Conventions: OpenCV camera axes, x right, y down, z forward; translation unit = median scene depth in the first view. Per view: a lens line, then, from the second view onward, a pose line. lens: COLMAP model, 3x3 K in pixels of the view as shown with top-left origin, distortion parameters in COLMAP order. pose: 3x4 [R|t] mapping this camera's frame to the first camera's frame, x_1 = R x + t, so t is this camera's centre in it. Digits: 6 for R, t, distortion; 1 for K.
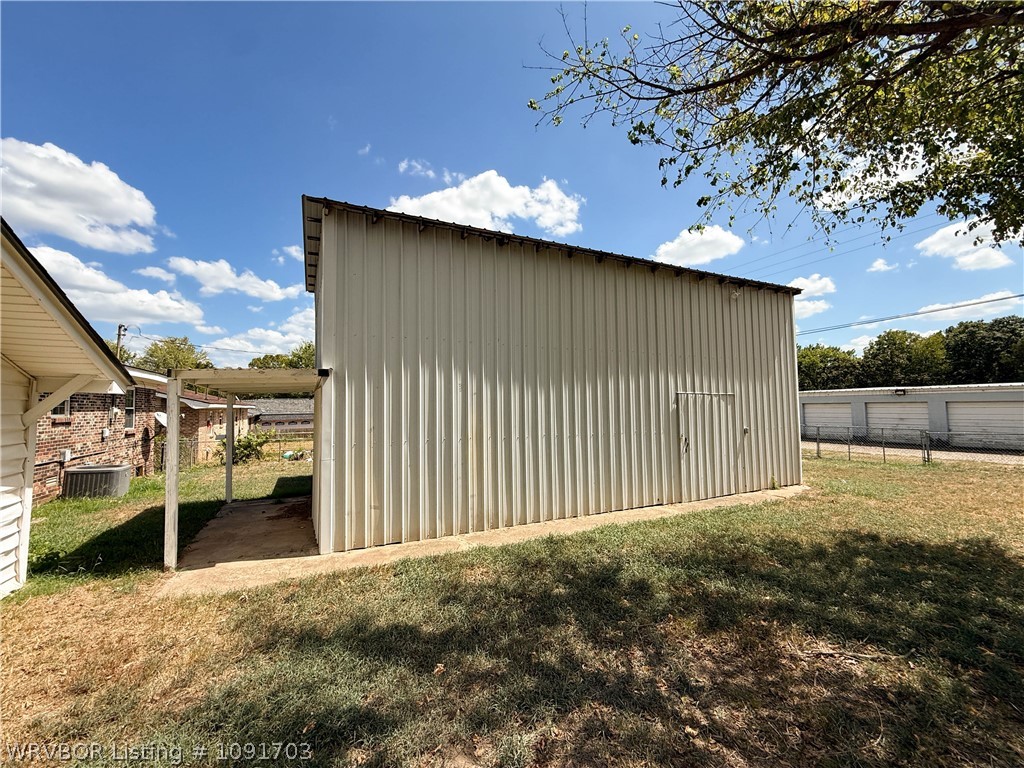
lens RADIAL K [[409.1, 0, 513.8], [0, 409.1, 377.7], [0, 0, 1]] dist [0.002697, -0.000897]
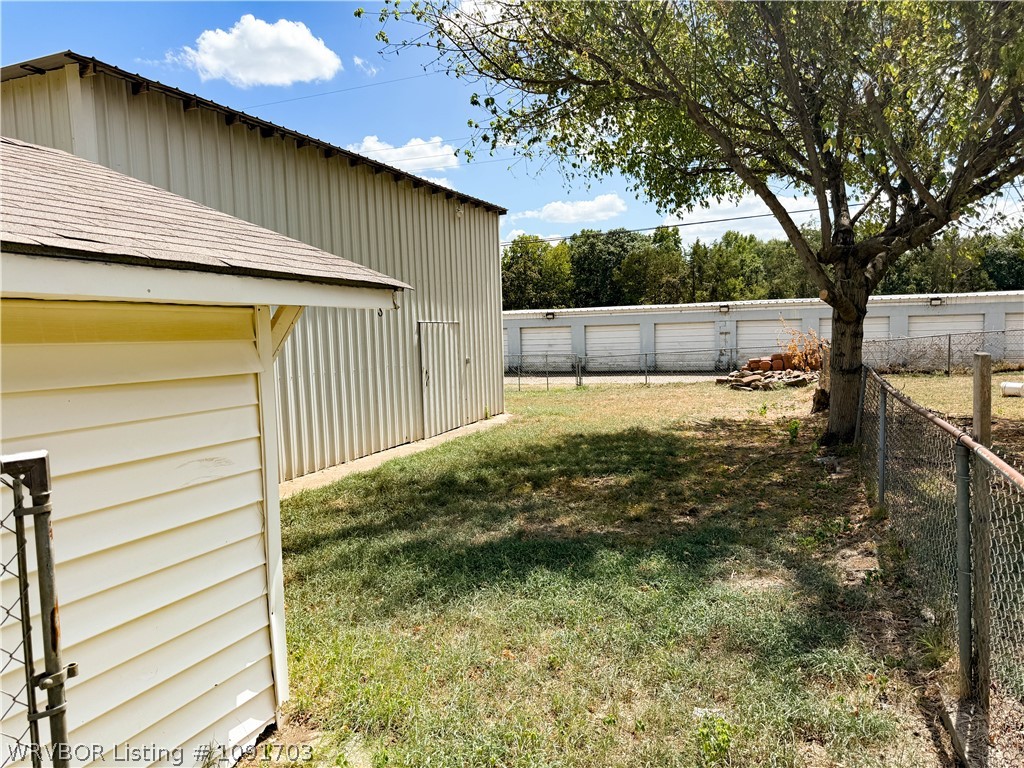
lens RADIAL K [[715.3, 0, 510.5], [0, 715.3, 386.3], [0, 0, 1]] dist [0.054002, 0.002390]
pose [[0.739487, -0.069799, 0.669542, -0.459080], [-0.022940, 0.991419, 0.128692, -0.026663], [-0.672780, -0.110525, 0.731540, -0.277779]]
